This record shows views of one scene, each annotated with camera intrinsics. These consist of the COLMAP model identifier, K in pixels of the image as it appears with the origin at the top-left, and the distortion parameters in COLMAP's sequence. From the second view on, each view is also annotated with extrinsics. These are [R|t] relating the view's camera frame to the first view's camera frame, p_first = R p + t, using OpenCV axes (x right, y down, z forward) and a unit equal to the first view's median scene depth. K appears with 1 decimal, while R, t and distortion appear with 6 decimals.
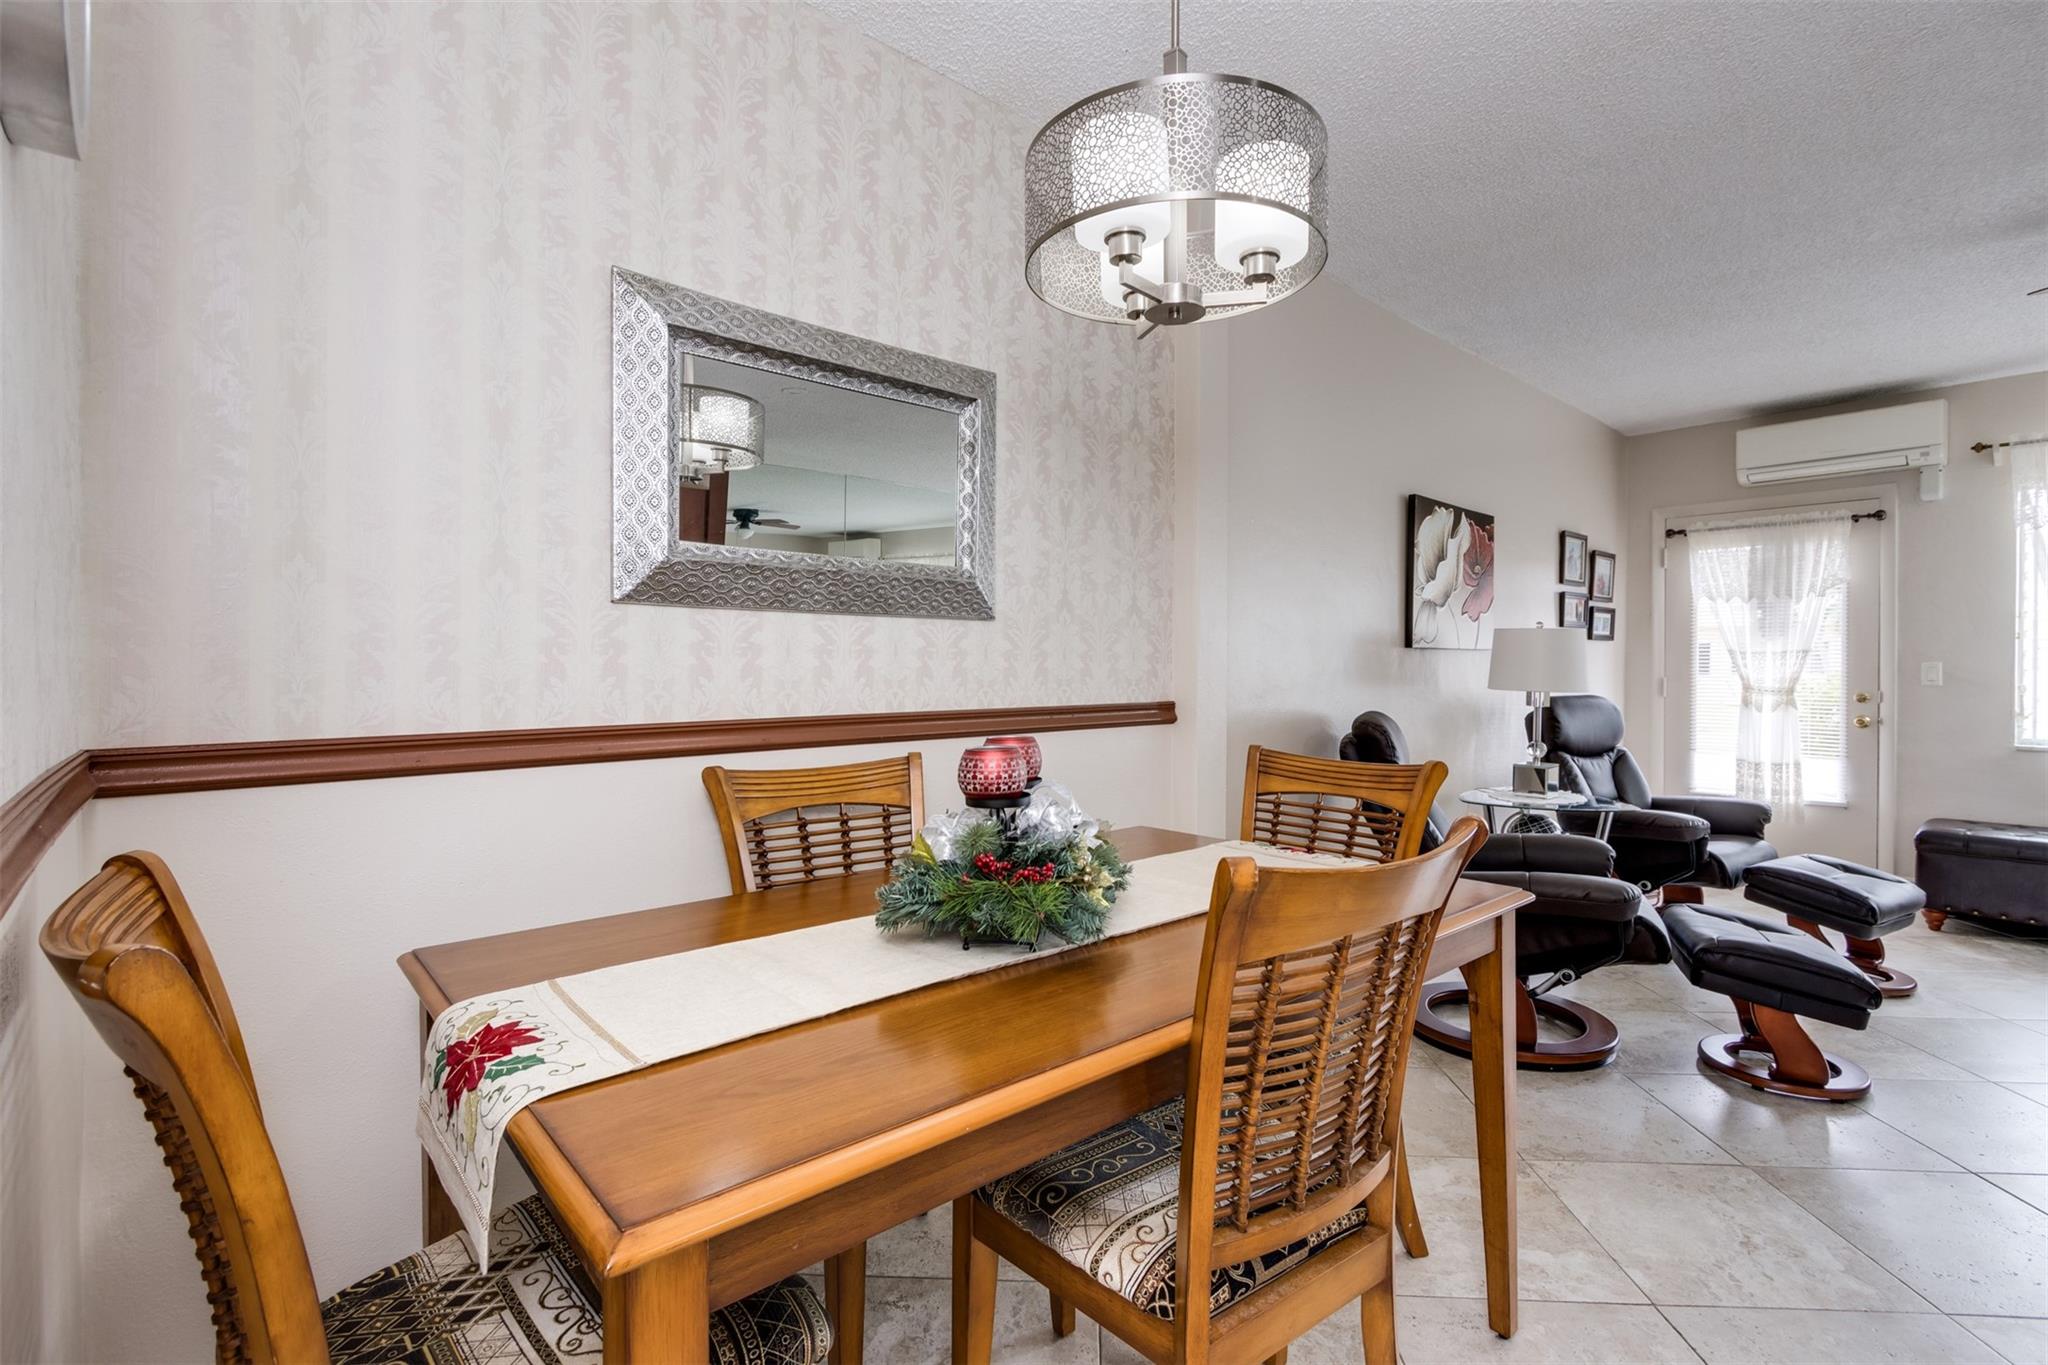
lens RADIAL K [[942.6, 0, 1014.5], [0, 942.6, 670.7], [0, 0, 1]] dist [0.008024, -0.001349]
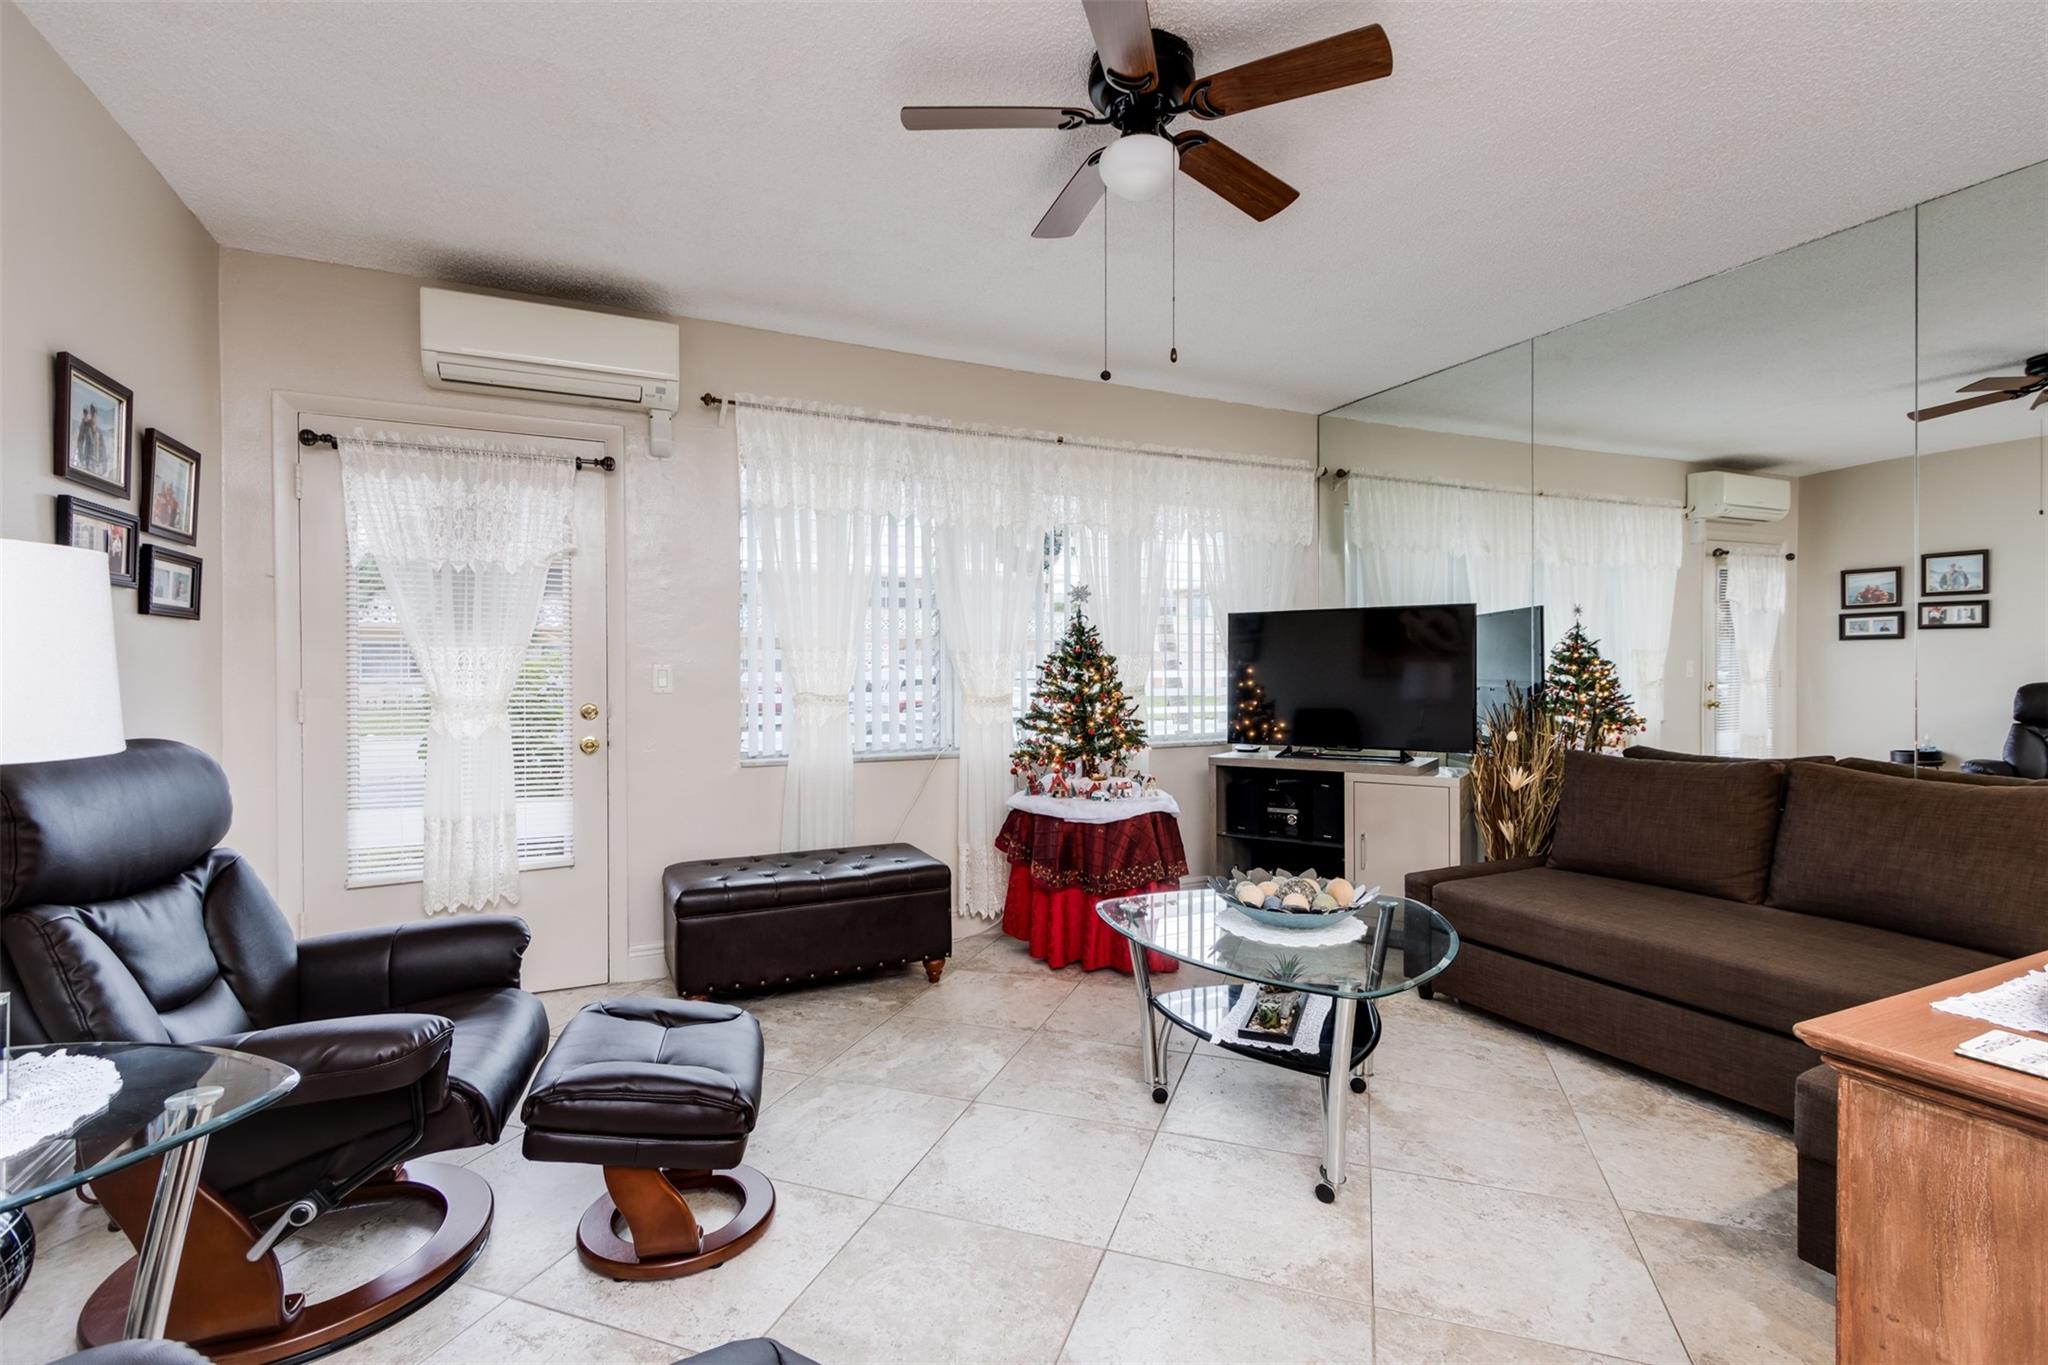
lens RADIAL K [[942.6, 0, 1040.4], [0, 942.6, 685.0], [0, 0, 1]] dist [0.008024, -0.001349]
pose [[0.273266, -0.011890, 0.961865, 0.281951], [0.006476, 0.999924, 0.010521, 0.000473], [-0.961917, 0.003354, 0.273322, 0.450310]]
